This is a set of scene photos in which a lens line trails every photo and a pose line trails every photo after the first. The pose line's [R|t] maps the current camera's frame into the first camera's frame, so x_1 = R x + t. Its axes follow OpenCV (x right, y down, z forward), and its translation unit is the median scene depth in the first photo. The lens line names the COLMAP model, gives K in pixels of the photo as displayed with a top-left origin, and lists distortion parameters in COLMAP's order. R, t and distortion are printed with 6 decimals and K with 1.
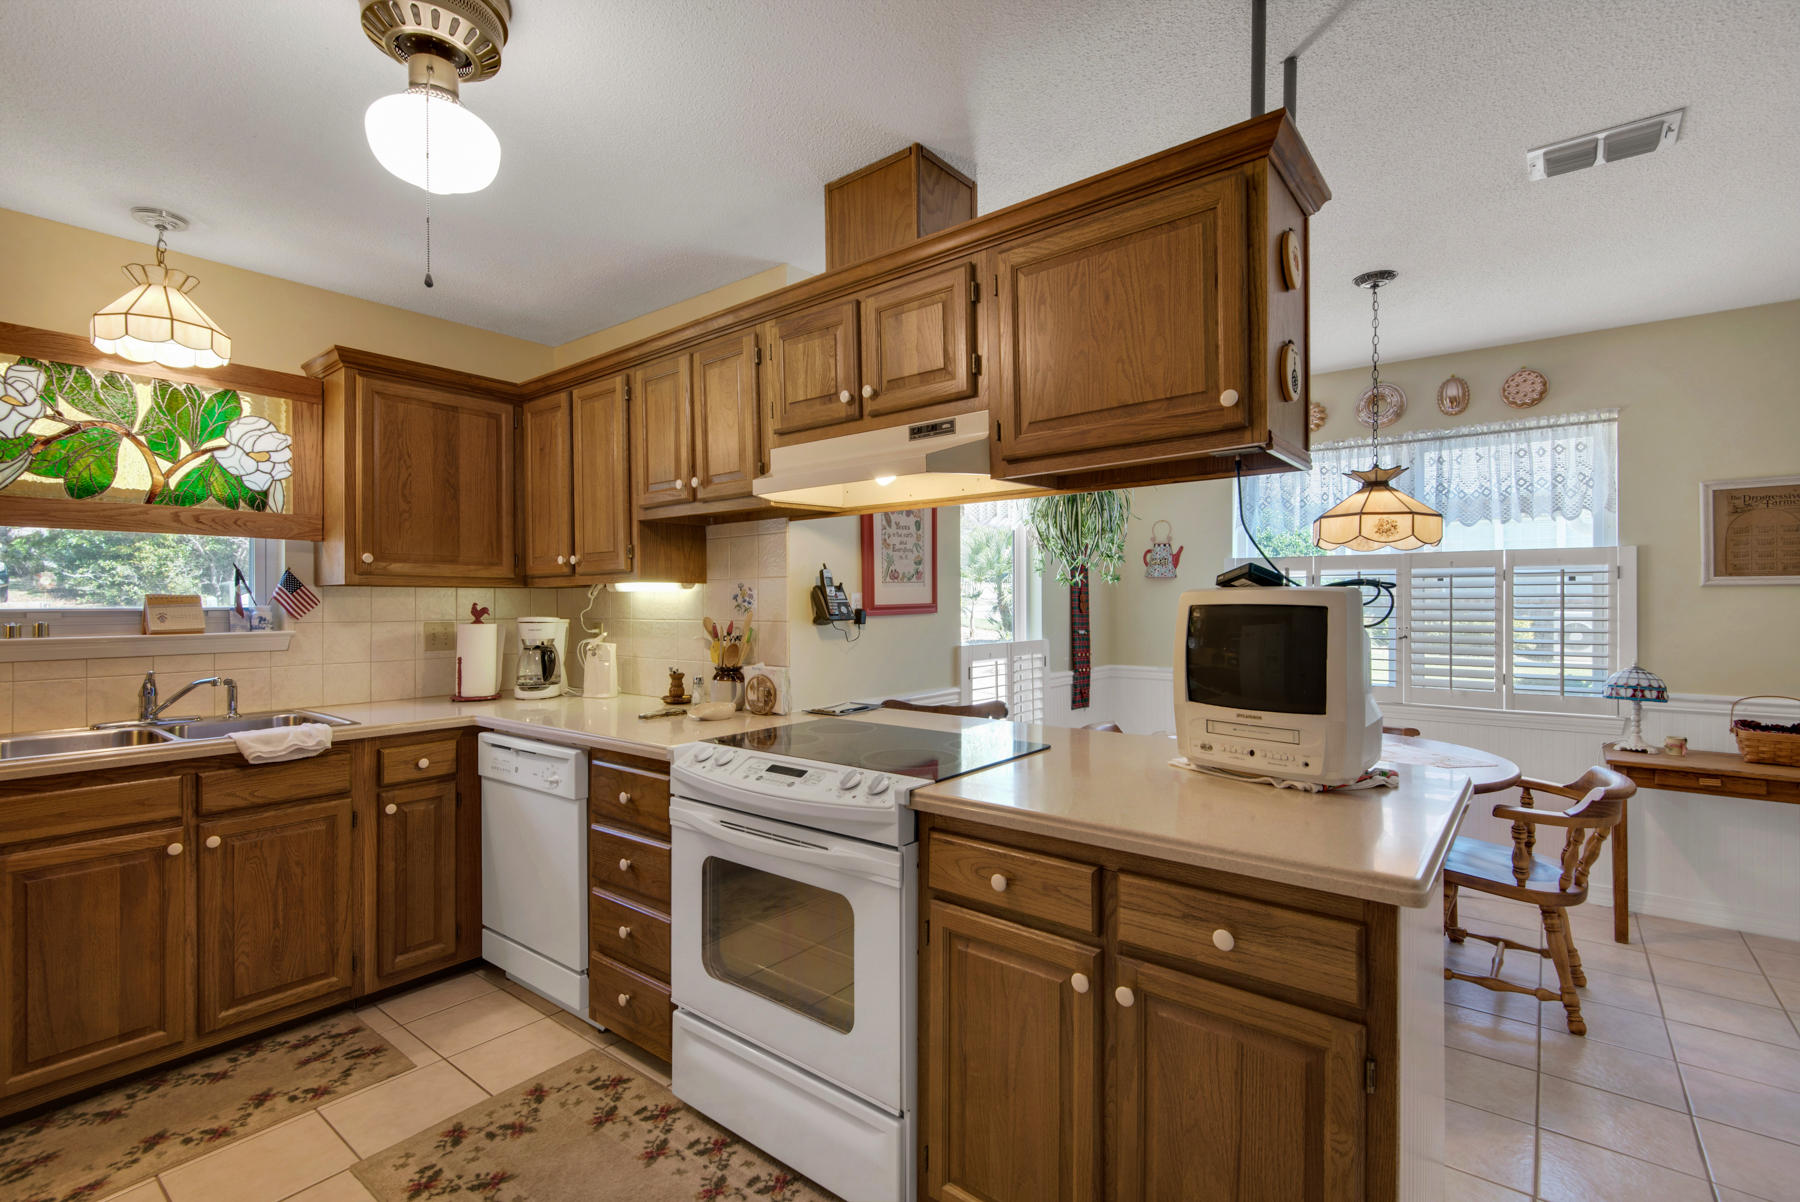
lens RADIAL K [[807.9, 0, 904.3], [0, 807.9, 610.5], [0, 0, 1]] dist [-0.000494, -0.000658]
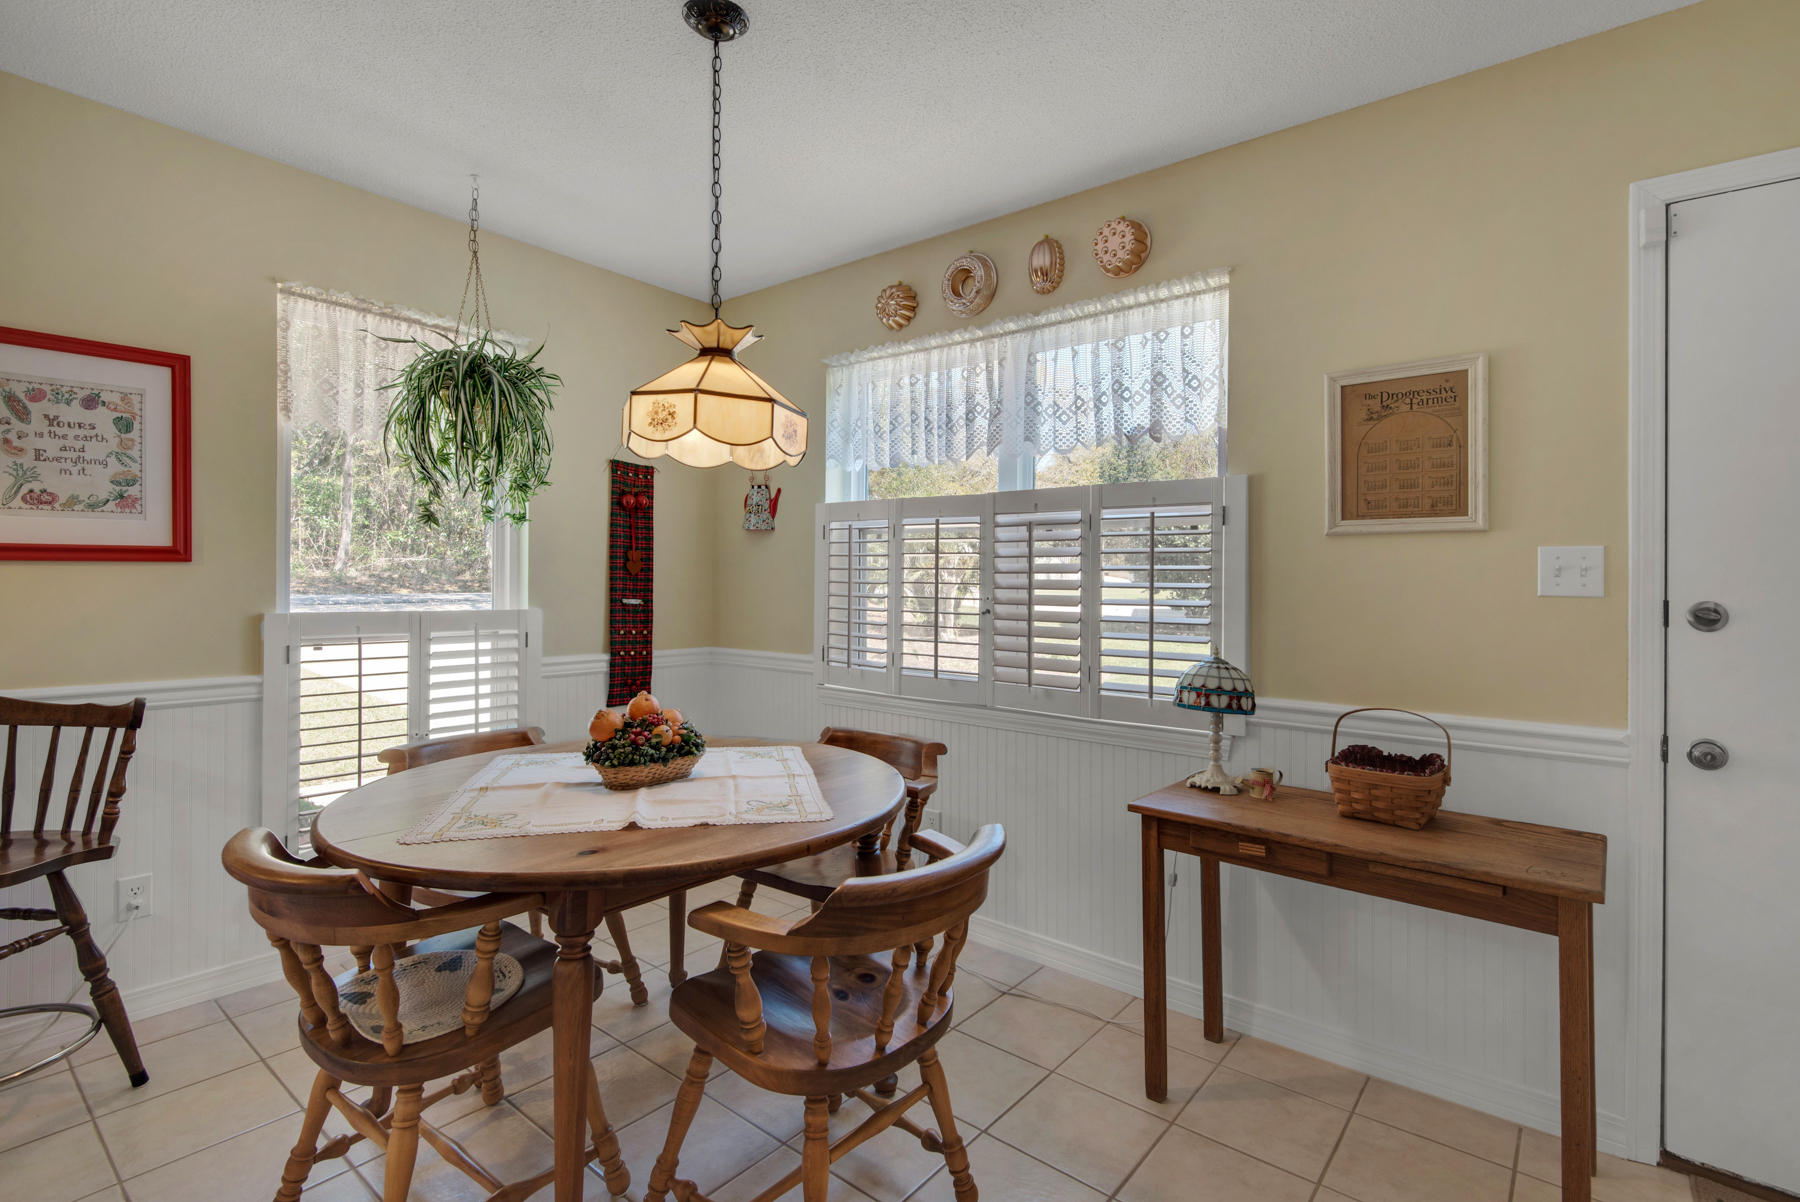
lens RADIAL K [[825.1, 0, 899.6], [0, 825.1, 589.5], [0, 0, 1]] dist [0.025322, -0.000058]
pose [[0.999894, 0.013936, -0.004205, 0.797143], [-0.013951, 0.999897, -0.003417, 0.024875], [0.004156, 0.003476, 0.999985, 0.406278]]
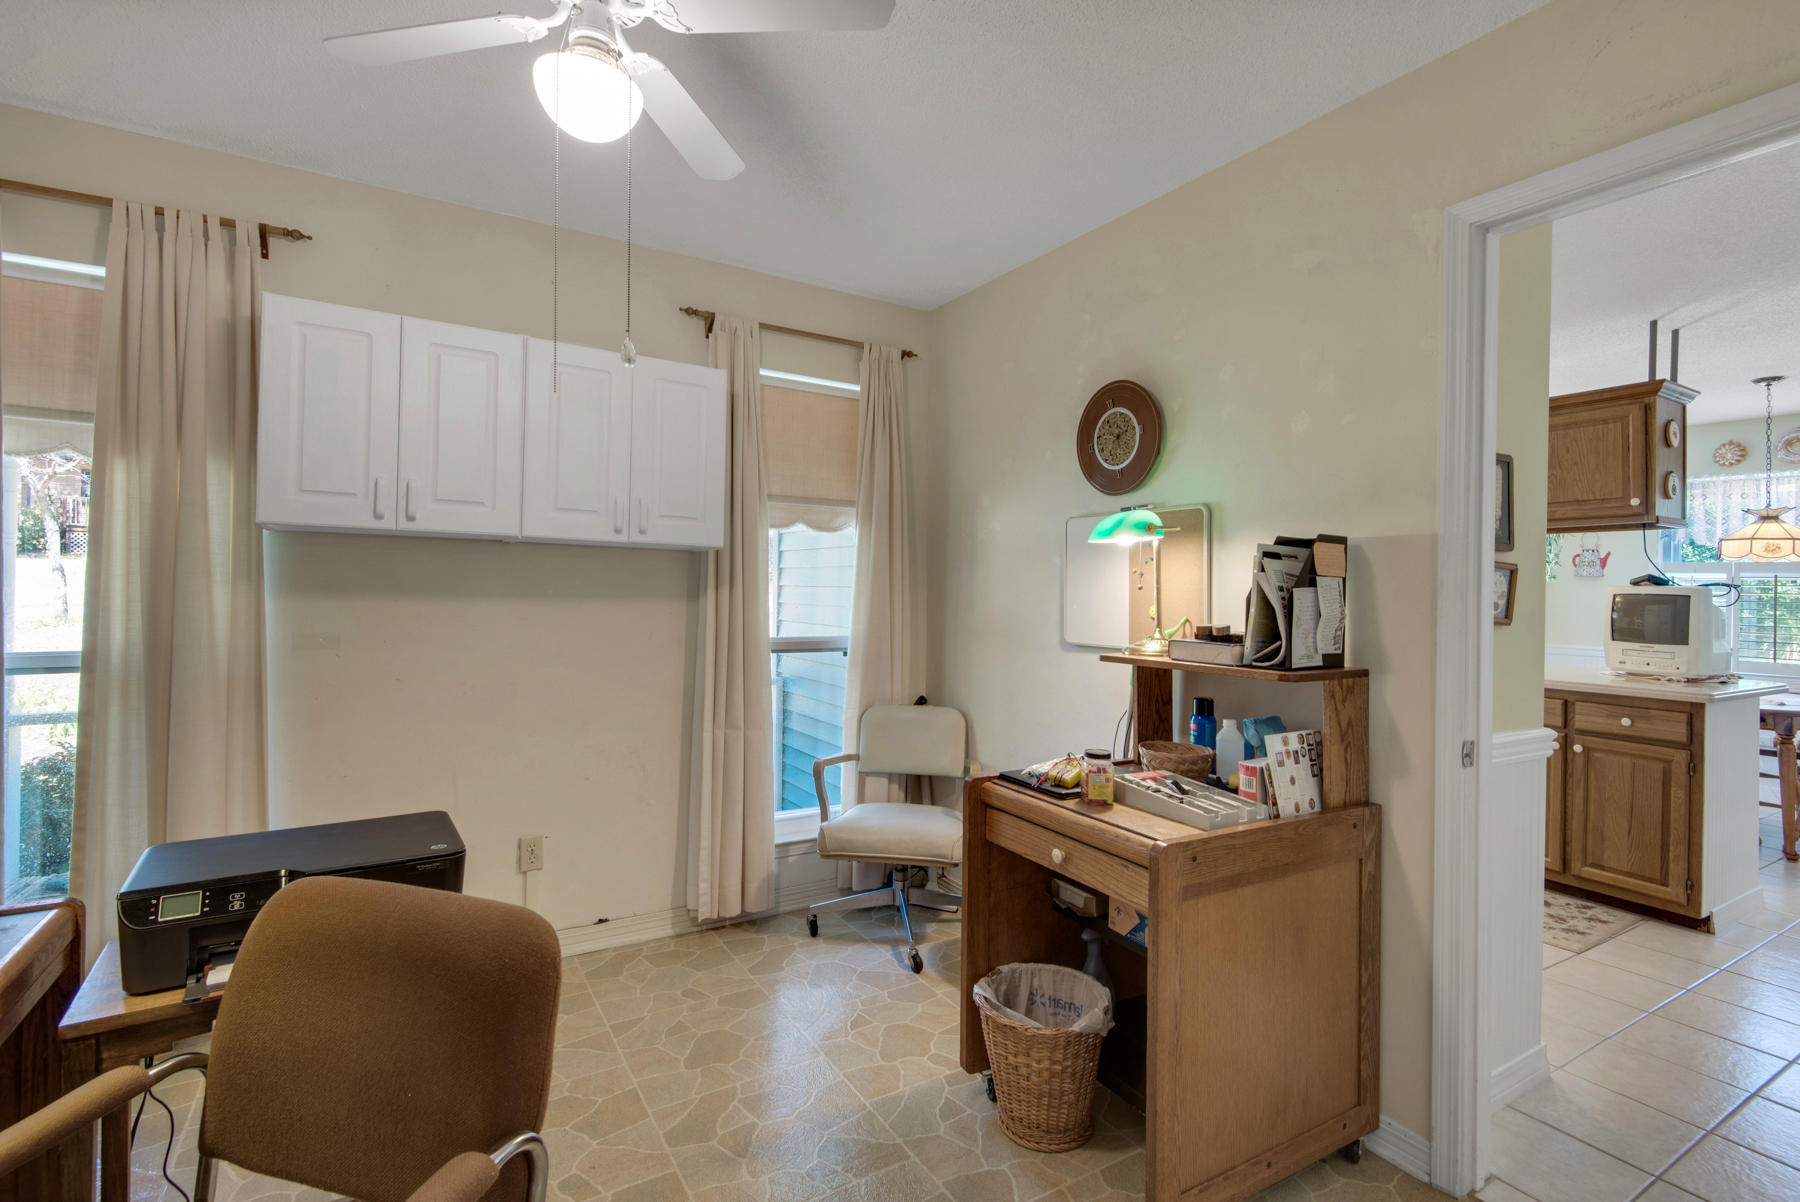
lens RADIAL K [[836.8, 0, 888.2], [0, 836.8, 579.0], [0, 0, 1]] dist [0.030135, -0.022500]
pose [[0.930199, 0.018412, -0.366593, -0.378837], [-0.025604, 0.999563, -0.014764, 0.022598], [0.366161, 0.023119, 0.930264, -1.105859]]
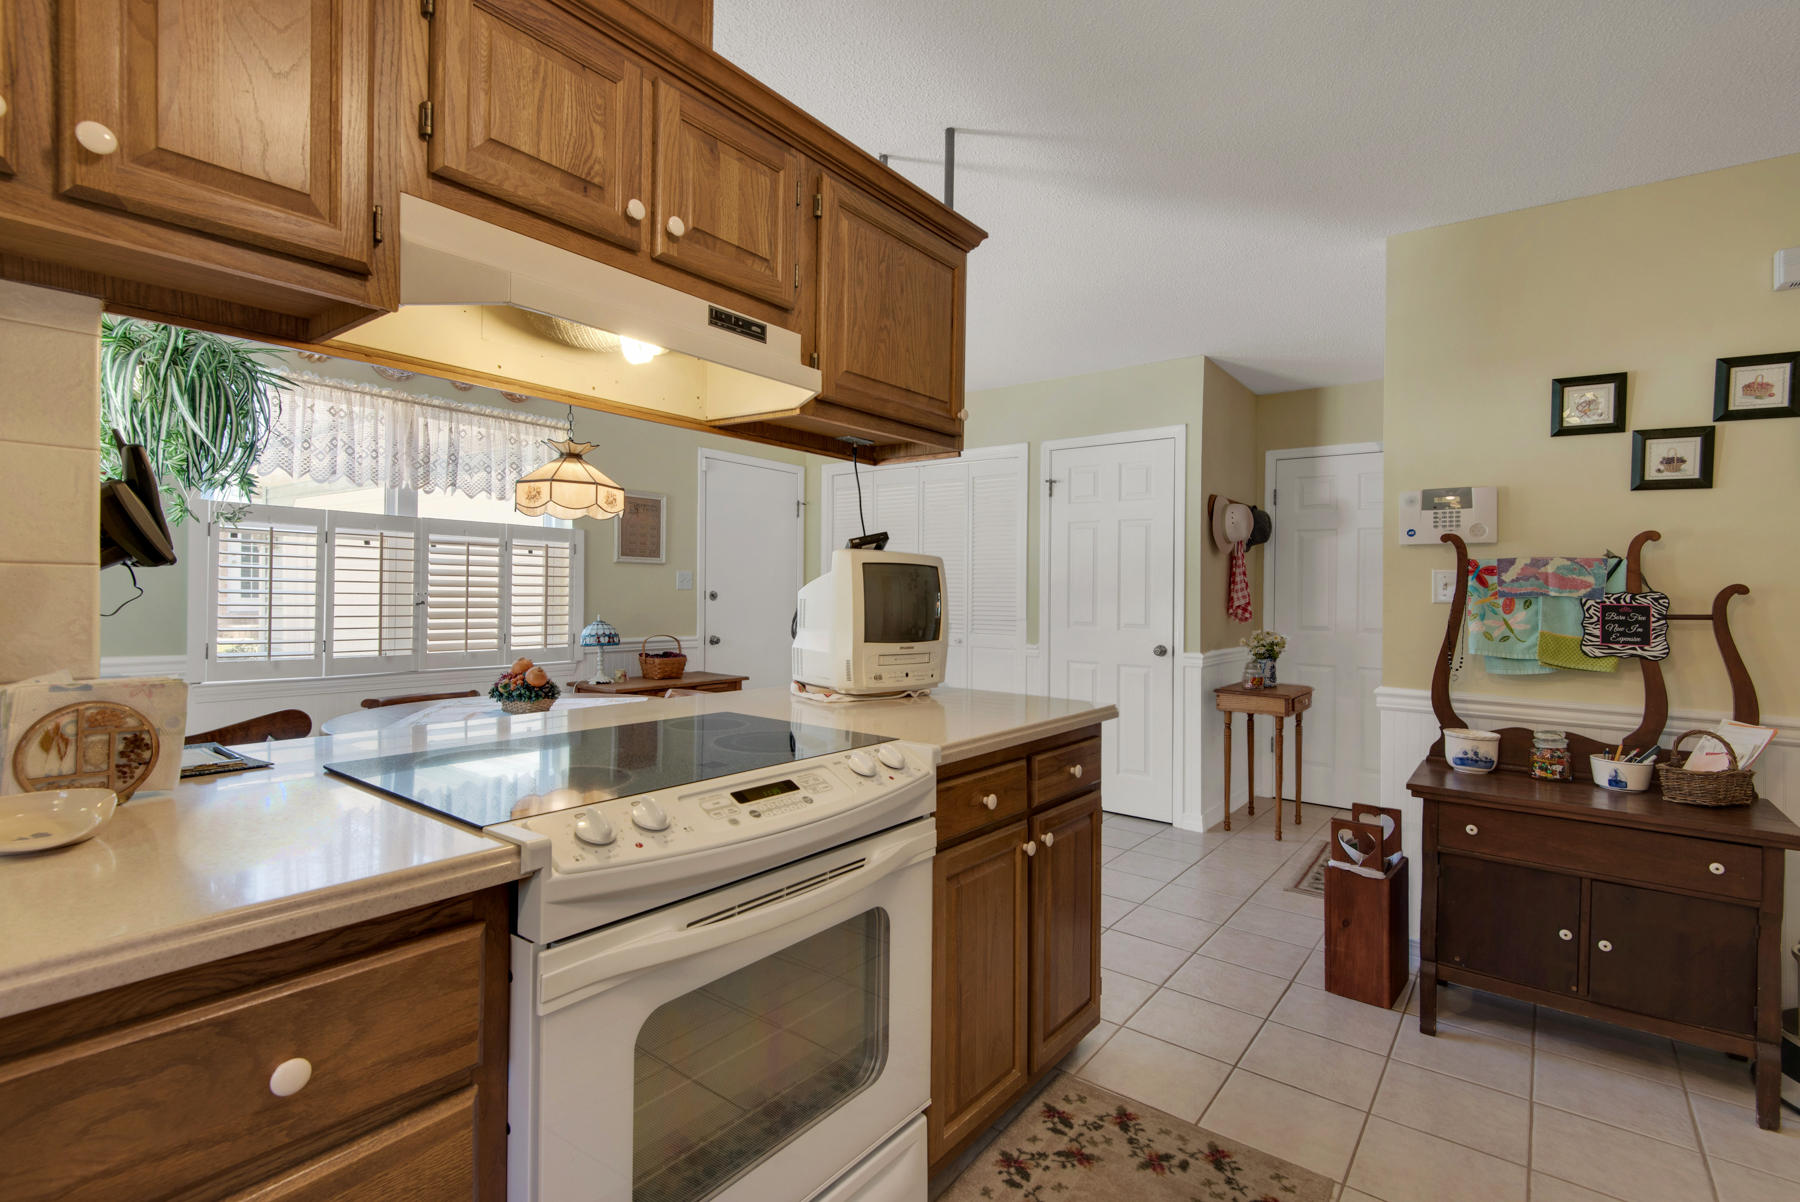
lens RADIAL K [[820.6, 0, 879.8], [0, 820.6, 605.4], [0, 0, 1]] dist [0.026115, -0.000320]
pose [[0.013215, -0.015018, 0.999800, -0.568136], [-0.007812, 0.999855, 0.015122, 0.025166], [-0.999882, -0.008010, 0.013096, 0.628878]]
